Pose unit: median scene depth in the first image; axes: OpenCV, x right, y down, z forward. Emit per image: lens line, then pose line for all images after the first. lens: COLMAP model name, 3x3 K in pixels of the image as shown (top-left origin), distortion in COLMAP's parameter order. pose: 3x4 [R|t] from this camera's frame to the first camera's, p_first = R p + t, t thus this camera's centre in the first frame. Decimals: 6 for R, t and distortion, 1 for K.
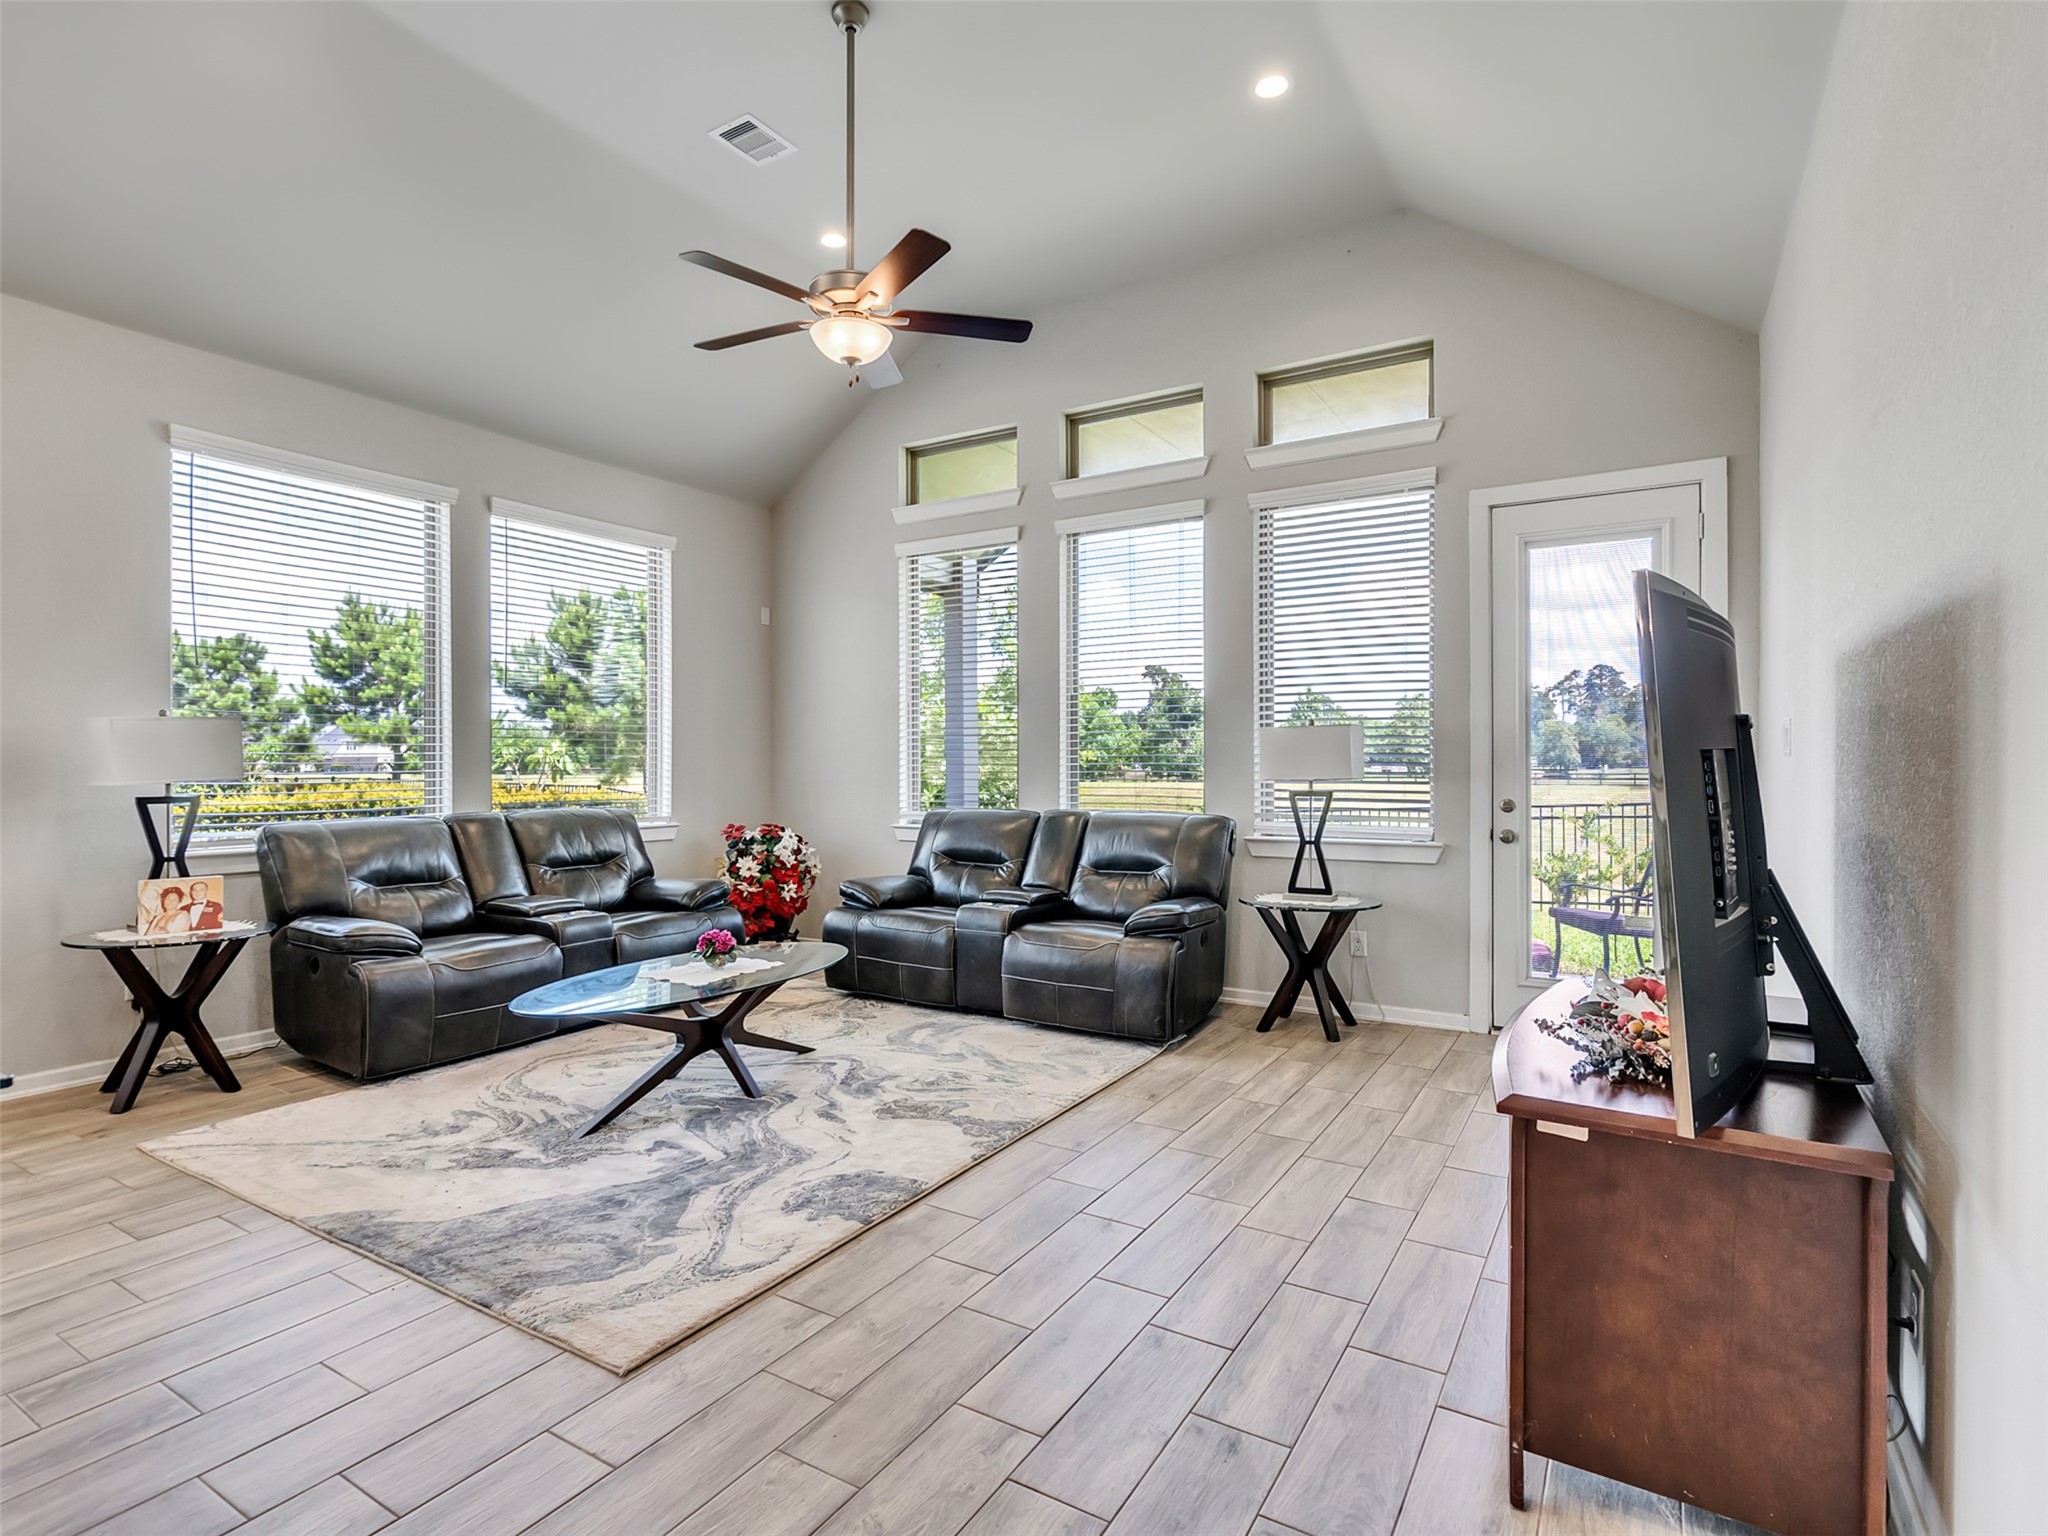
lens RADIAL K [[1046.9, 0, 1008.6], [0, 1046.9, 762.4], [0, 0, 1]] dist [-0.008794, 0.006808]
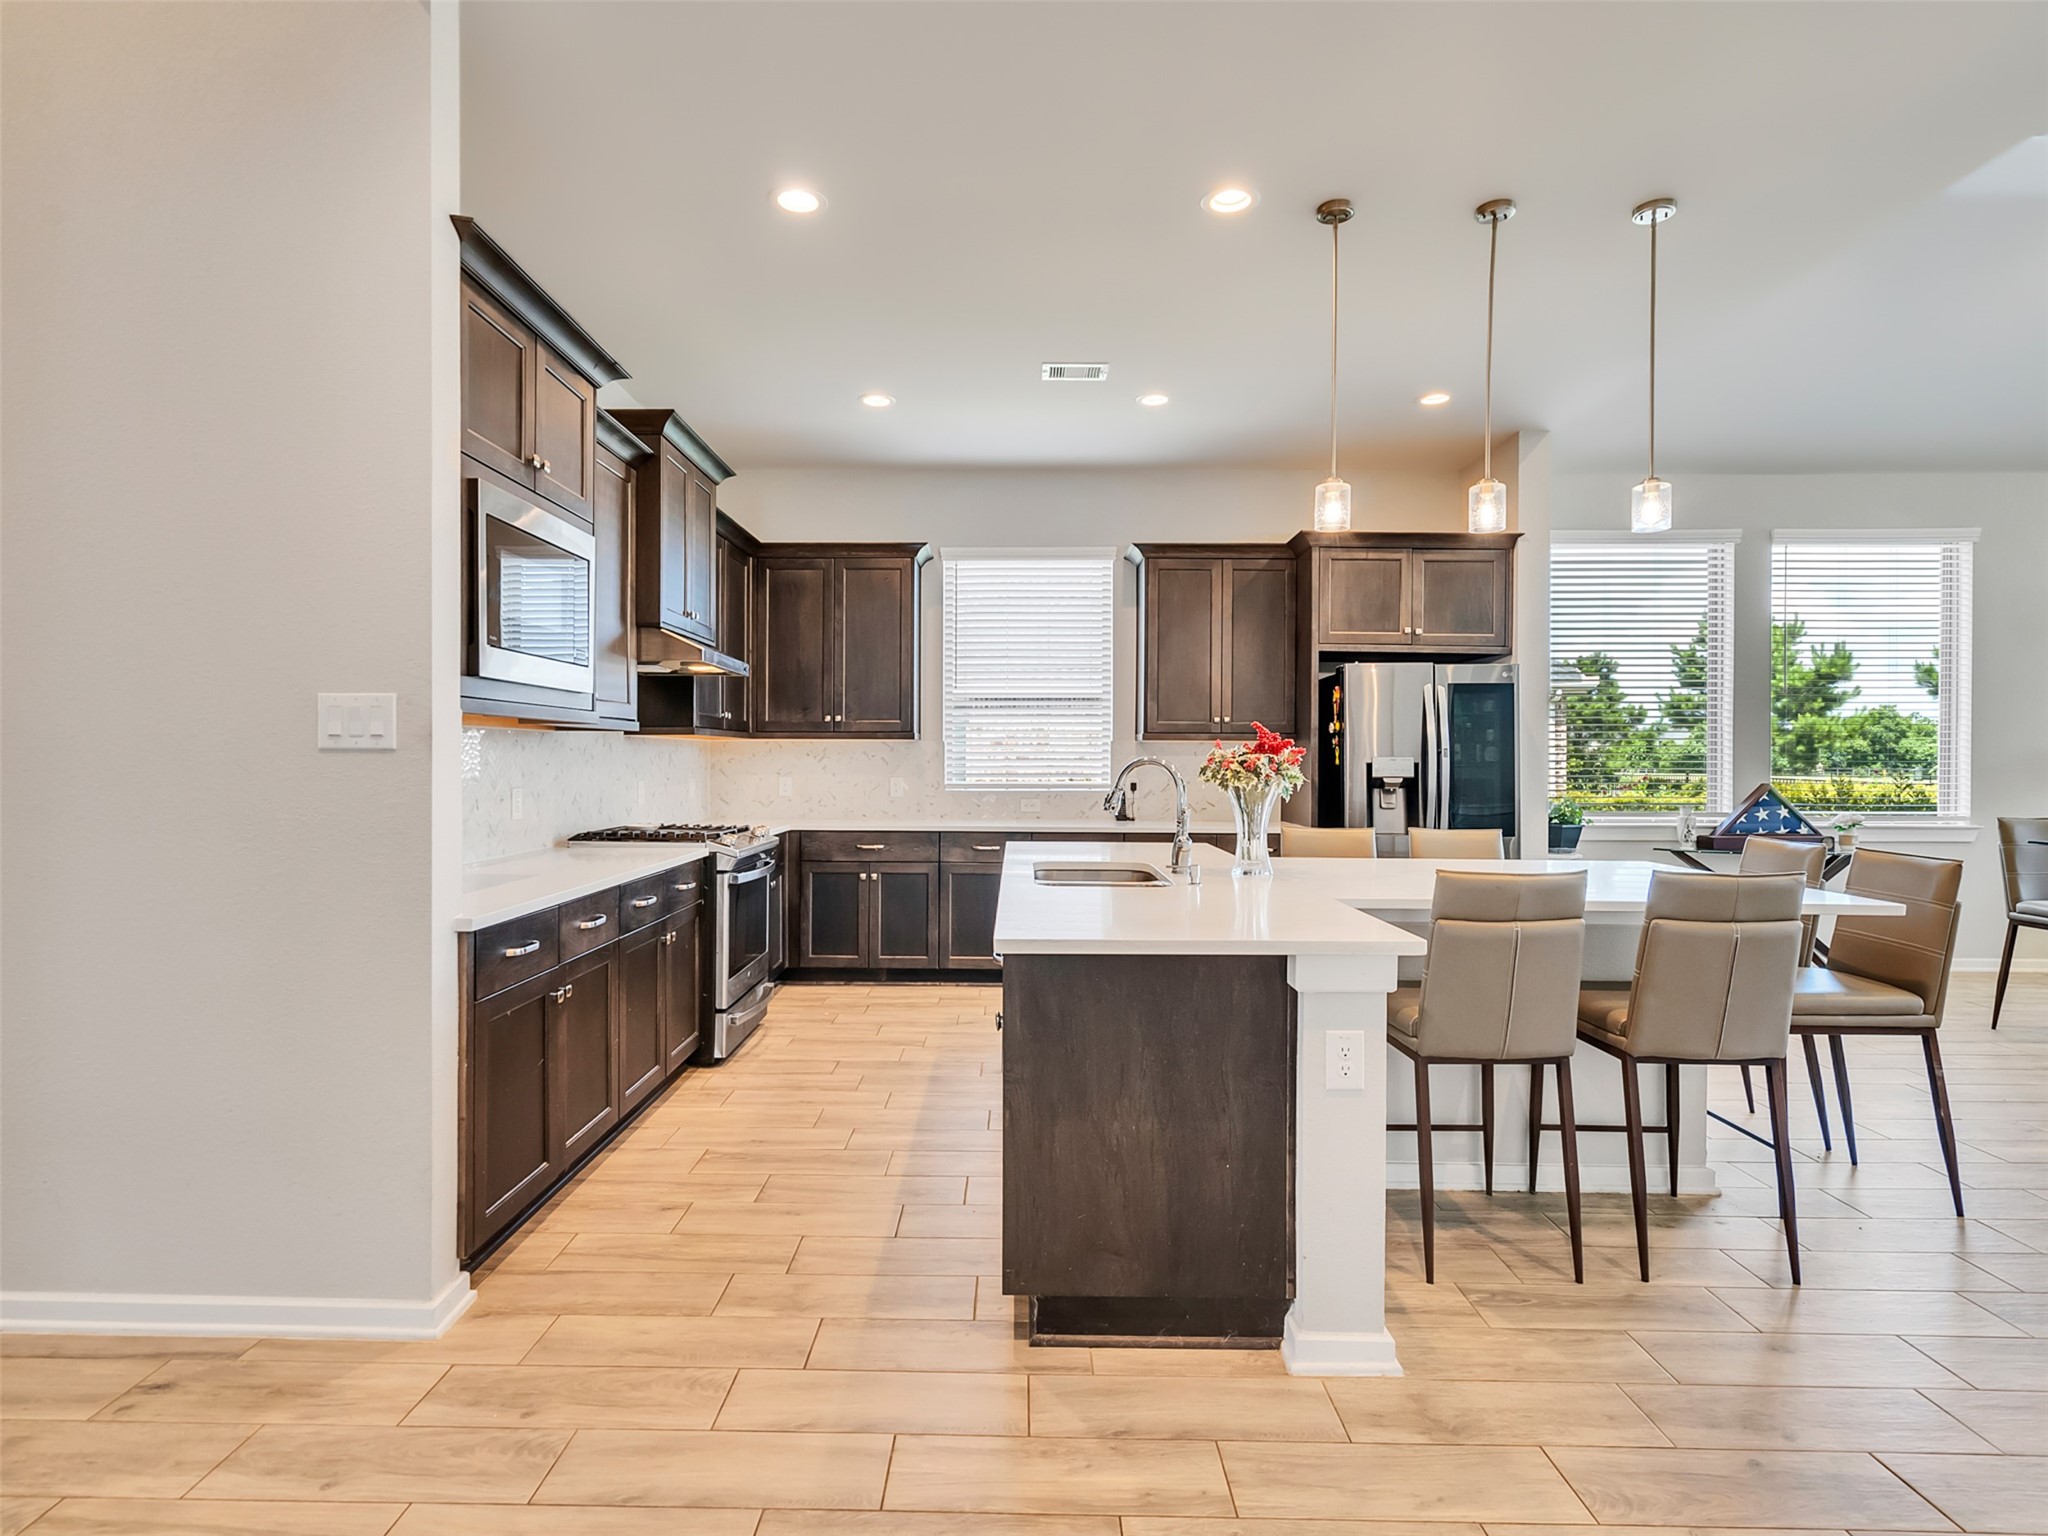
lens RADIAL K [[1046.9, 0, 1006.4], [0, 1046.9, 763.7], [0, 0, 1]] dist [-0.008794, 0.006808]
pose [[0.515953, 0.007595, -0.856583, -0.313570], [-0.005110, 0.999970, 0.005789, -0.000959], [0.856602, 0.001390, 0.515976, -0.920533]]
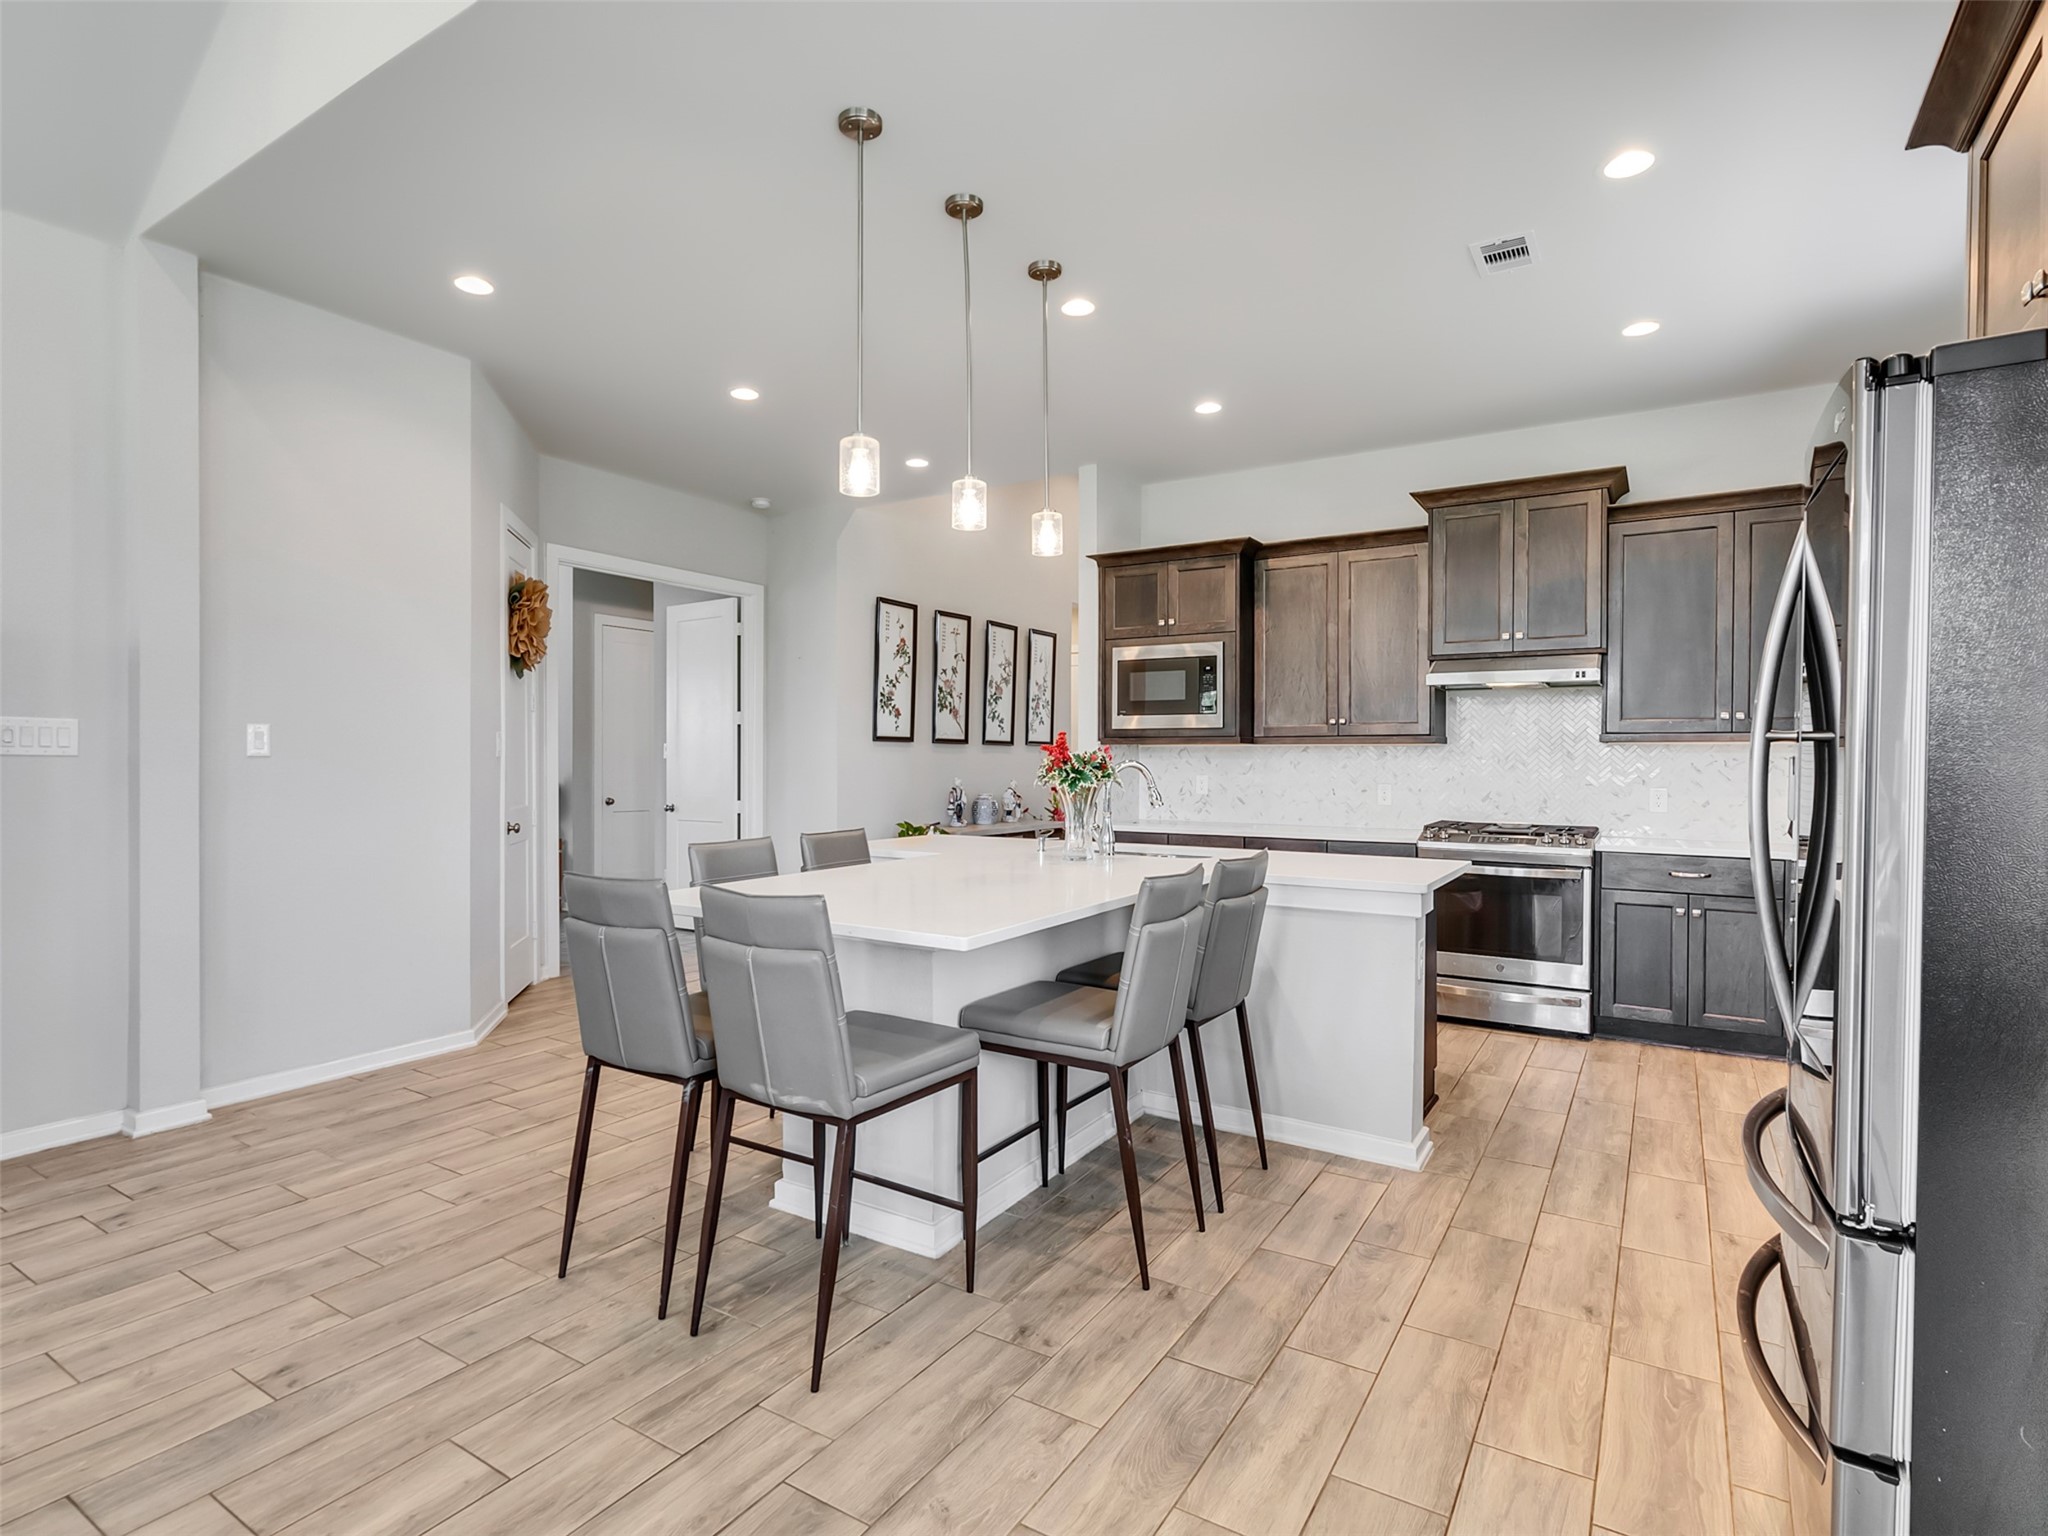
lens RADIAL K [[1046.9, 0, 1009.2], [0, 1046.9, 769.9], [0, 0, 1]] dist [-0.008794, 0.006808]
pose [[-0.999959, -0.003850, 0.008157, -0.737025], [-0.003805, 0.999978, 0.005506, 0.001401], [-0.008178, 0.005474, -0.999952, 0.274706]]
